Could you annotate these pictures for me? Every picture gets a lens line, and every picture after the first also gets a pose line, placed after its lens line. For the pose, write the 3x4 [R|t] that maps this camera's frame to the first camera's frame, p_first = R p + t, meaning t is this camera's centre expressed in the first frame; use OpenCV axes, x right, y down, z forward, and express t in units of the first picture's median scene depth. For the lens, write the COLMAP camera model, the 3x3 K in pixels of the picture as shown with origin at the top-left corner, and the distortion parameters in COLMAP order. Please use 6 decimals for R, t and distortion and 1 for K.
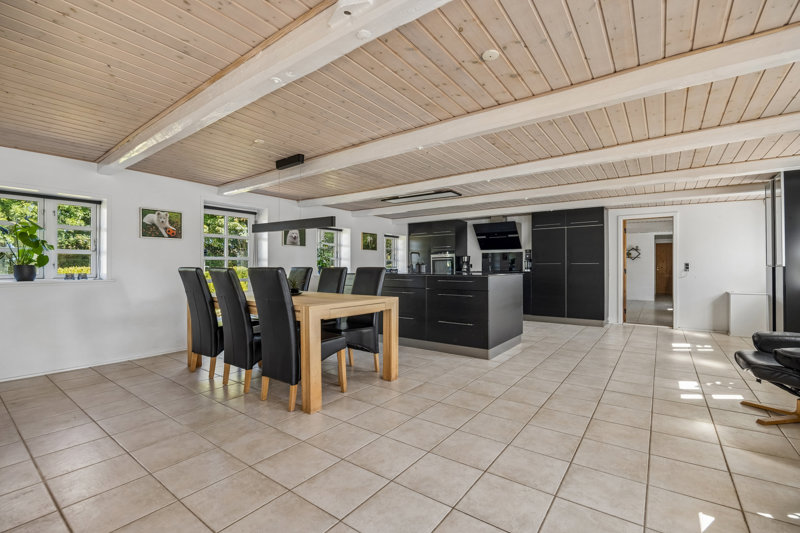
lens RADIAL K [[354.4, 0, 405.4], [0, 354.4, 268.2], [0, 0, 1]] dist [-0.000601, 0.000240]
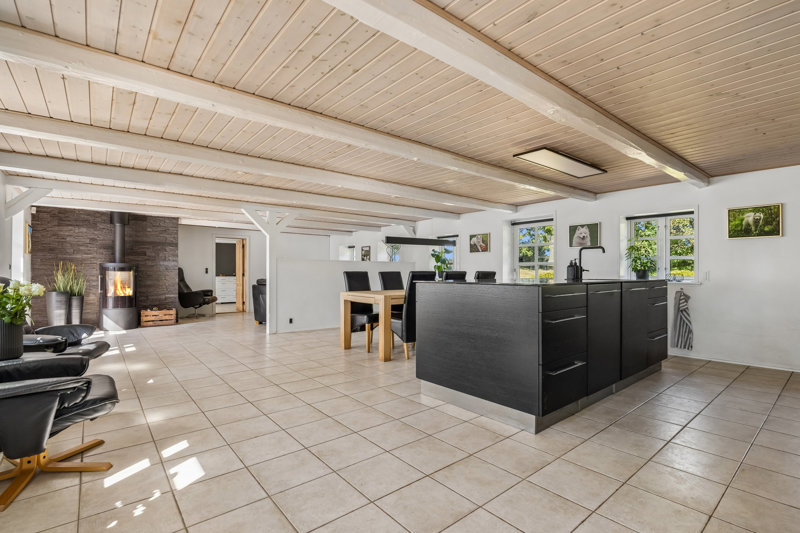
lens RADIAL K [[373.0, 0, 406.2], [0, 373.0, 273.0], [0, 0, 1]] dist [-0.023352, -0.000745]
pose [[-0.243214, -0.001172, -0.969972, 0.508497], [-0.004411, 0.999990, -0.000102, 0.002276], [0.969963, 0.004254, -0.243217, 0.586368]]
